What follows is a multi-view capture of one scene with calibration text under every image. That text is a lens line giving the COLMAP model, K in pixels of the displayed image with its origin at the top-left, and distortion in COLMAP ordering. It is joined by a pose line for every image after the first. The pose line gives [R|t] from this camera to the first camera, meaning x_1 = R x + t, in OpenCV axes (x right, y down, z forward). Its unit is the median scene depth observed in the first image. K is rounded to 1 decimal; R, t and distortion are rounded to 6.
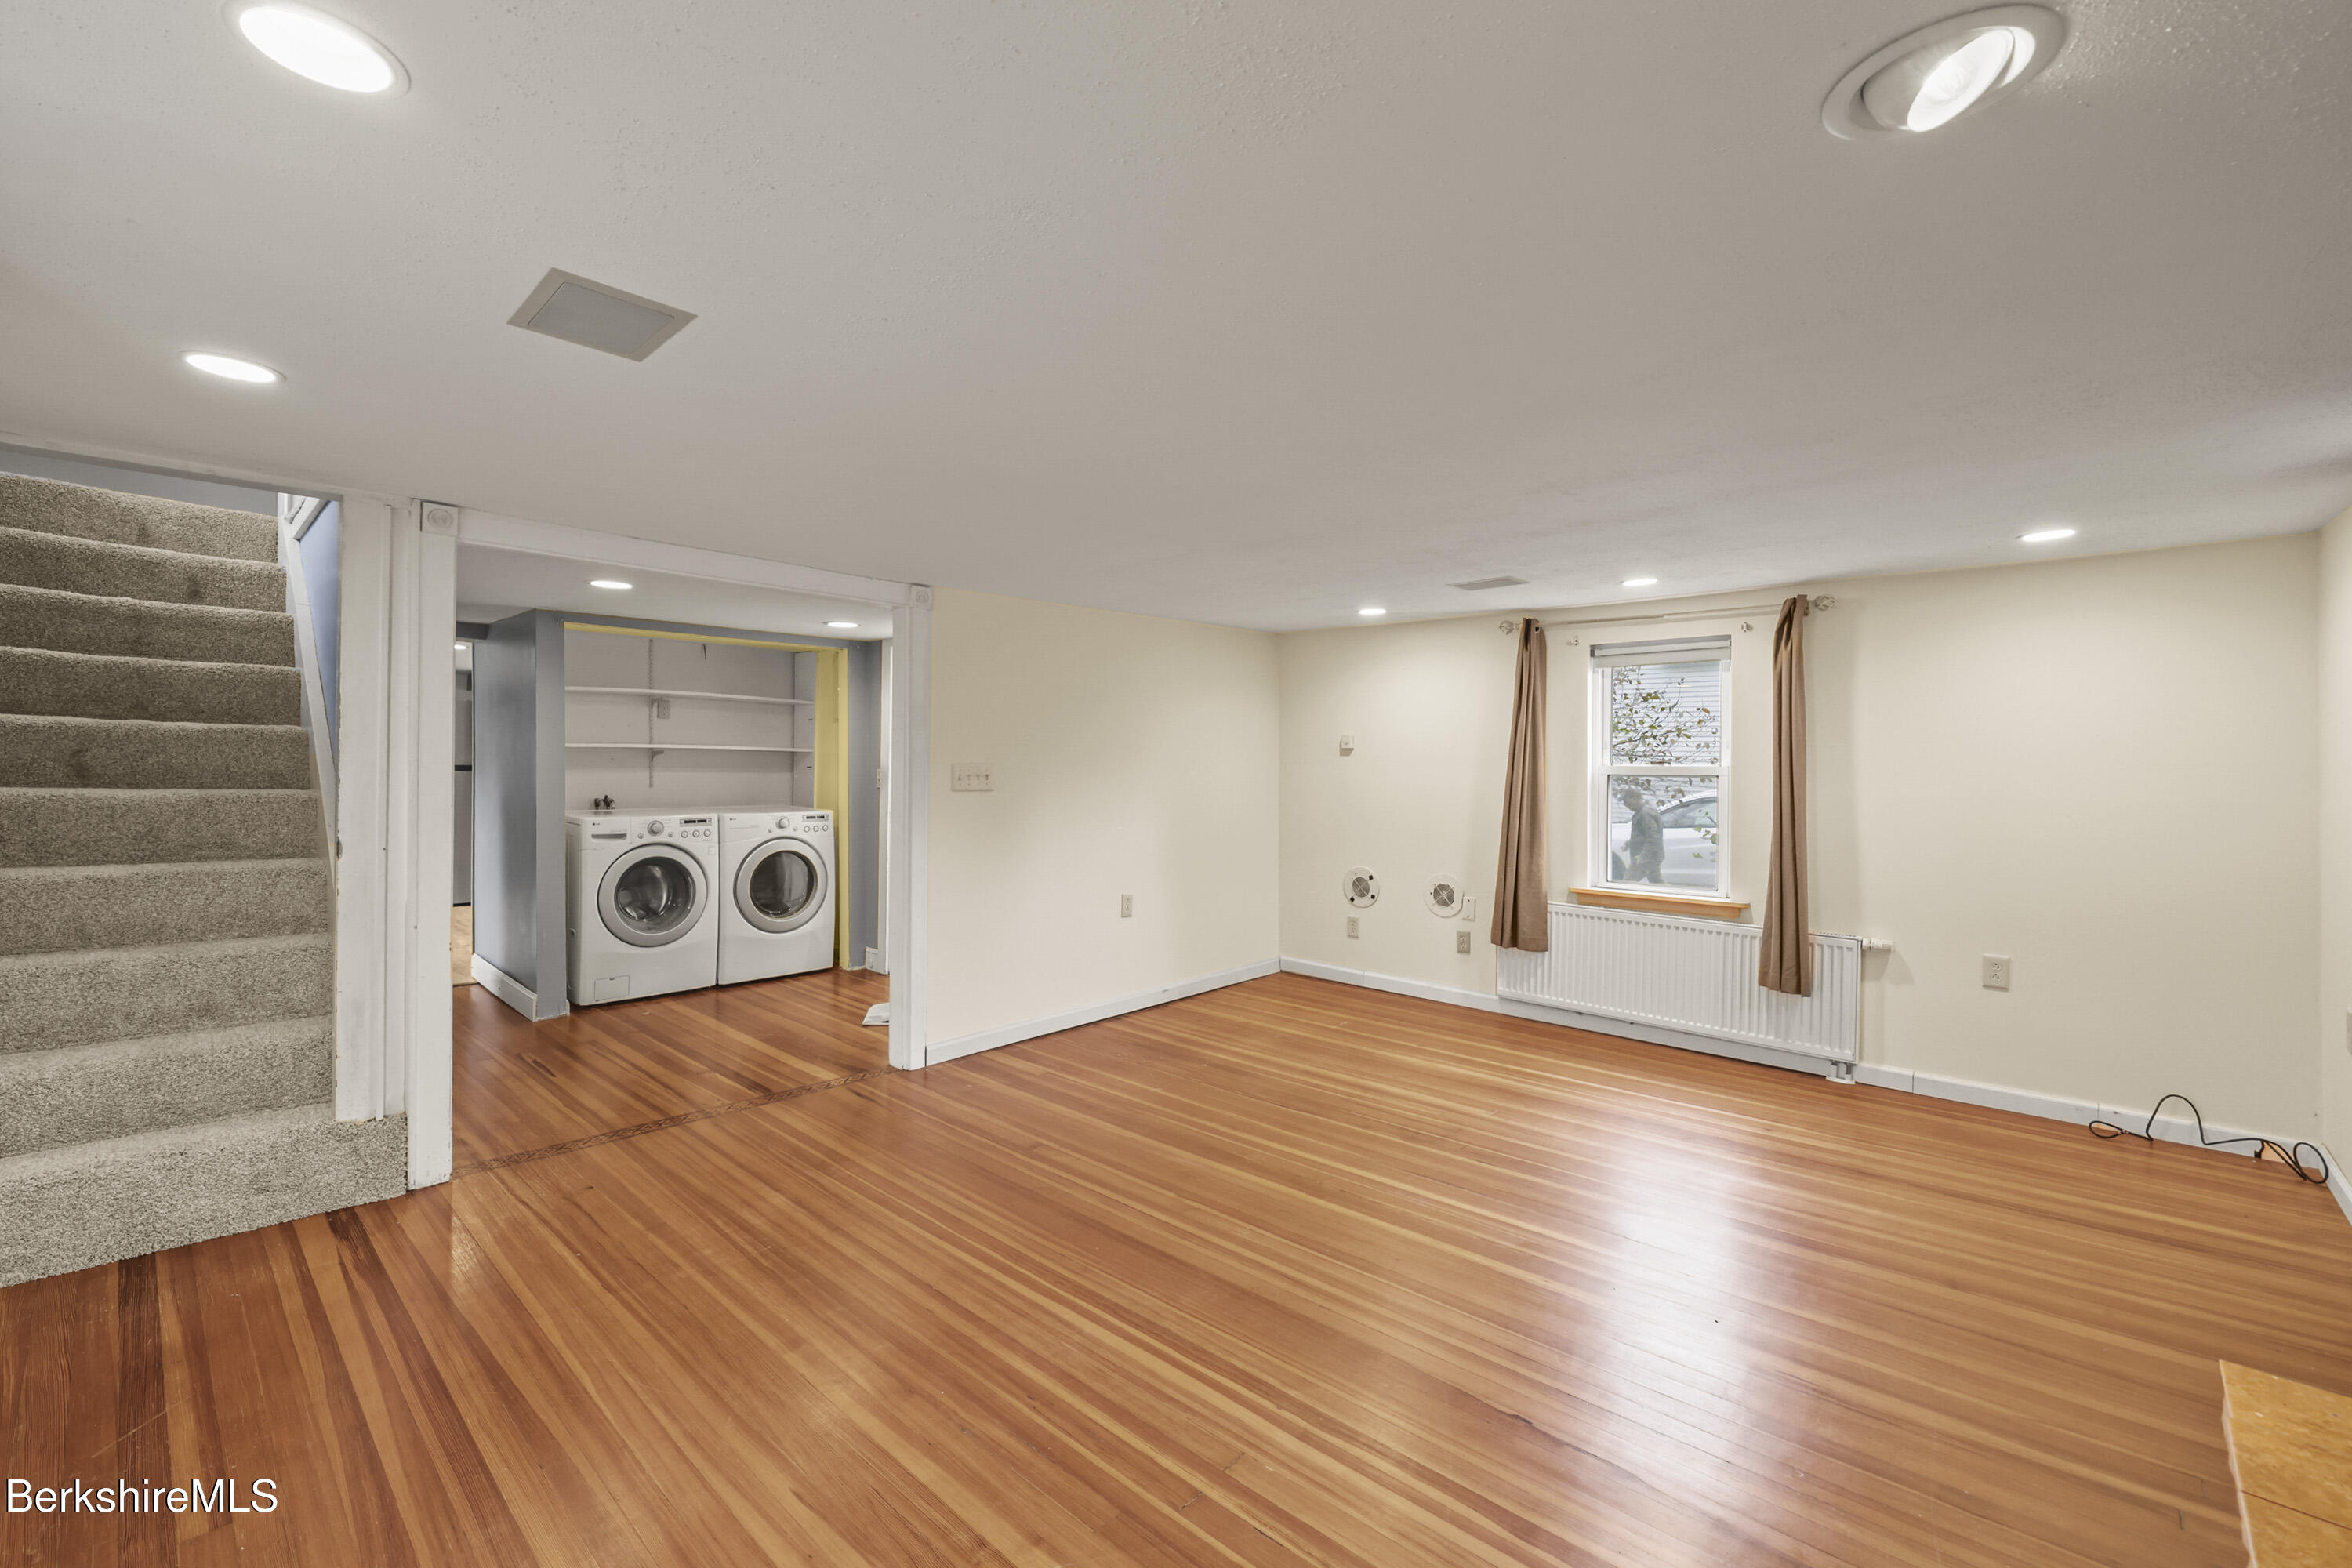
lens RADIAL K [[965.2, 0, 1172.1], [0, 965.2, 773.5], [0, 0, 1]] dist [-0.002678, 0.000513]
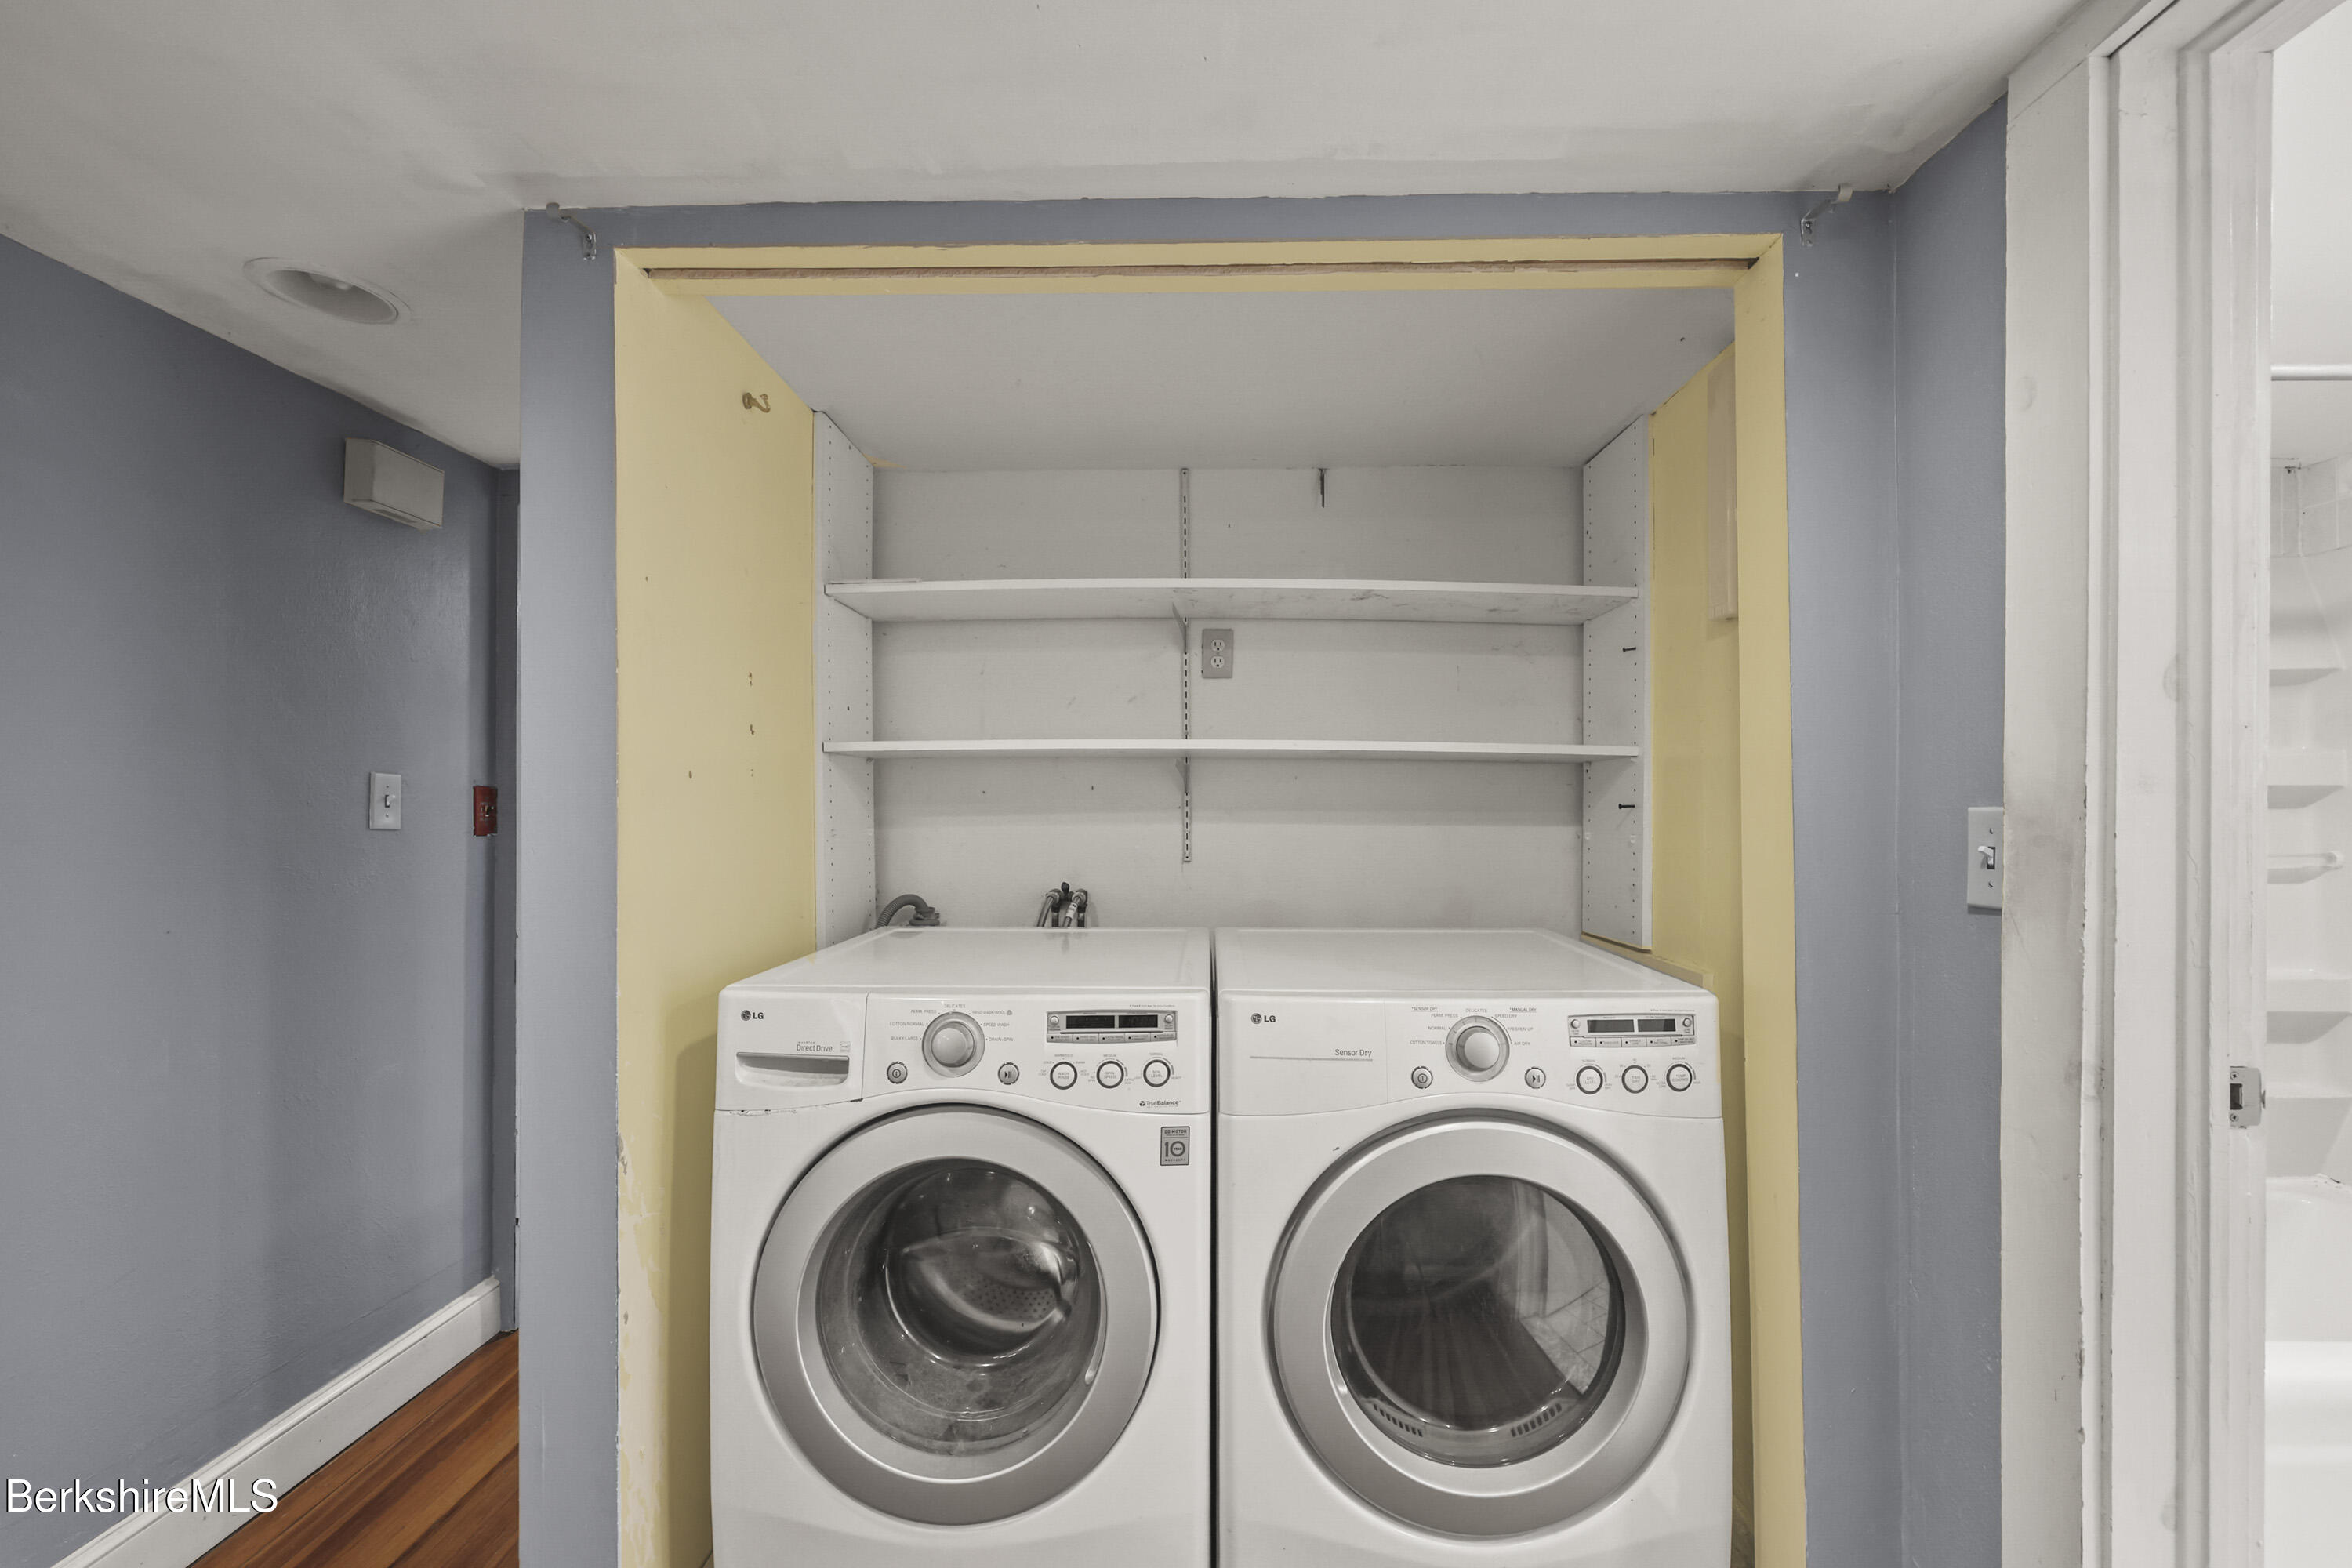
lens RADIAL K [[965.2, 0, 1185.1], [0, 965.2, 804.4], [0, 0, 1]] dist [-0.002678, 0.000513]
pose [[0.669567, -0.017678, -0.742541, -0.277256], [-0.000111, 0.999714, -0.023901, 0.000687], [0.742751, 0.016086, 0.669374, 0.786565]]
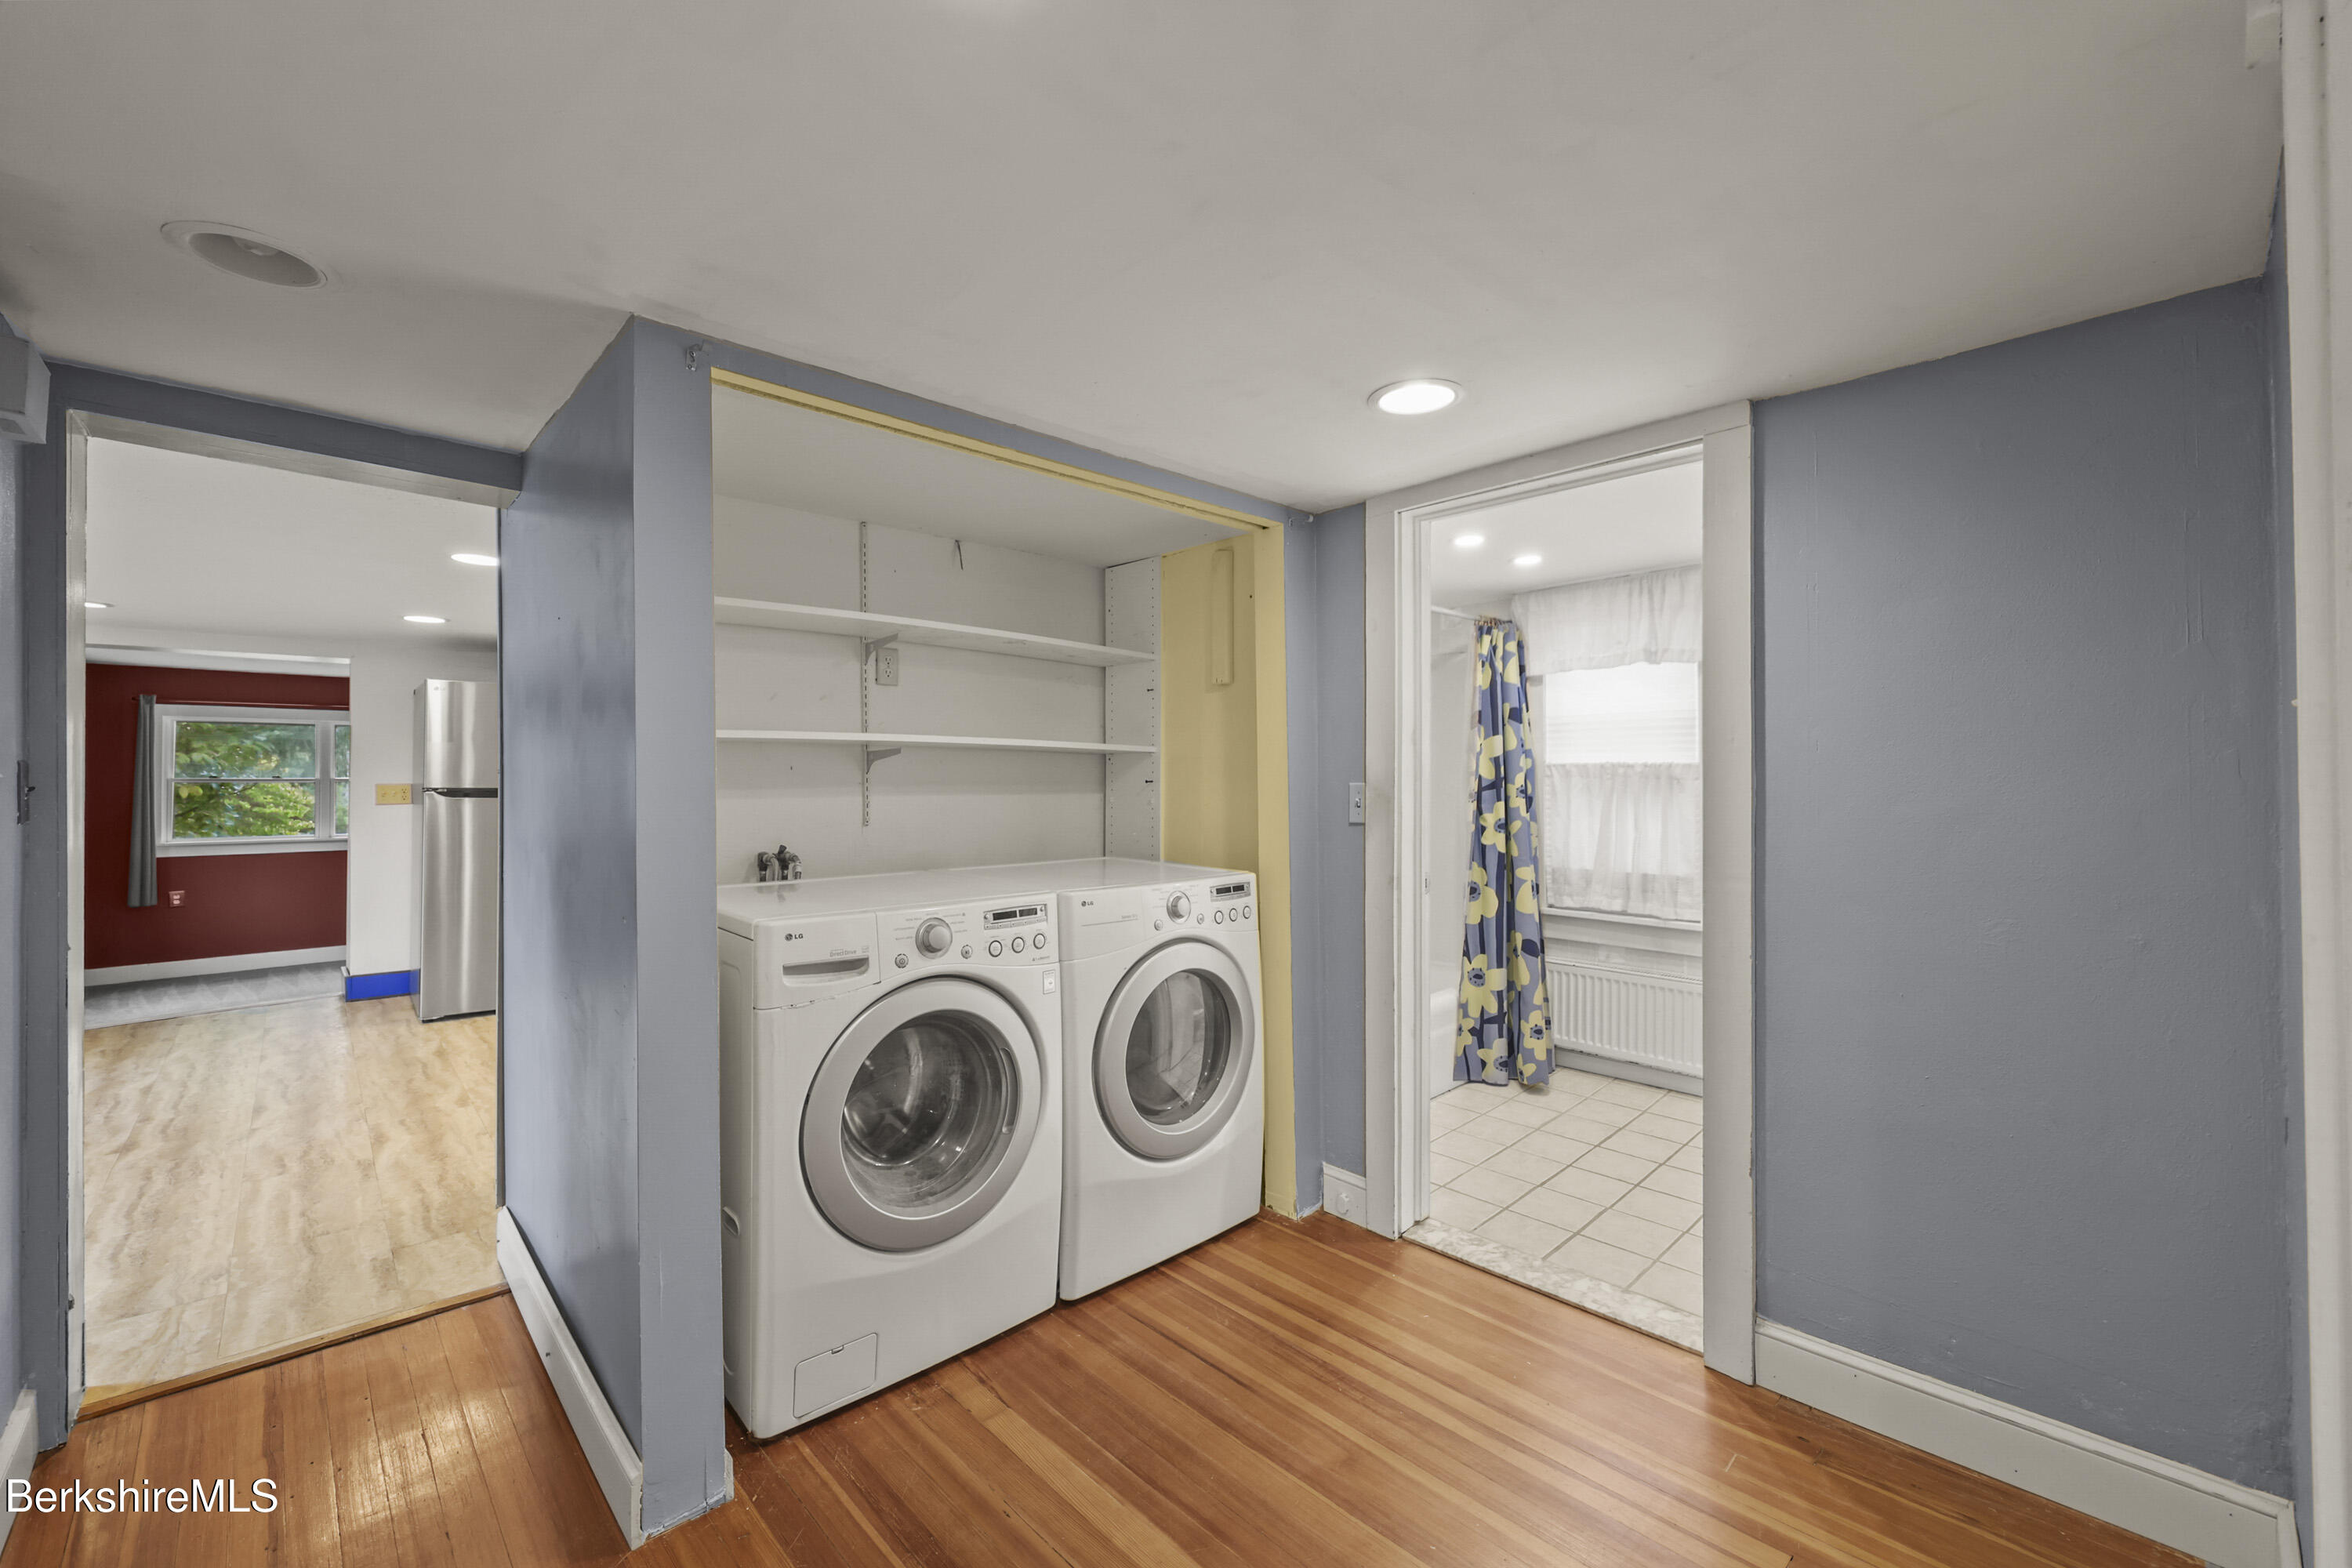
lens RADIAL K [[965.2, 0, 1196.8], [0, 965.2, 769.7], [0, 0, 1]] dist [-0.002678, 0.000513]
pose [[0.998676, -0.017010, -0.048539, -0.367550], [0.015931, 0.999619, -0.022520, -0.000518], [0.048904, 0.021717, 0.998567, 0.551829]]
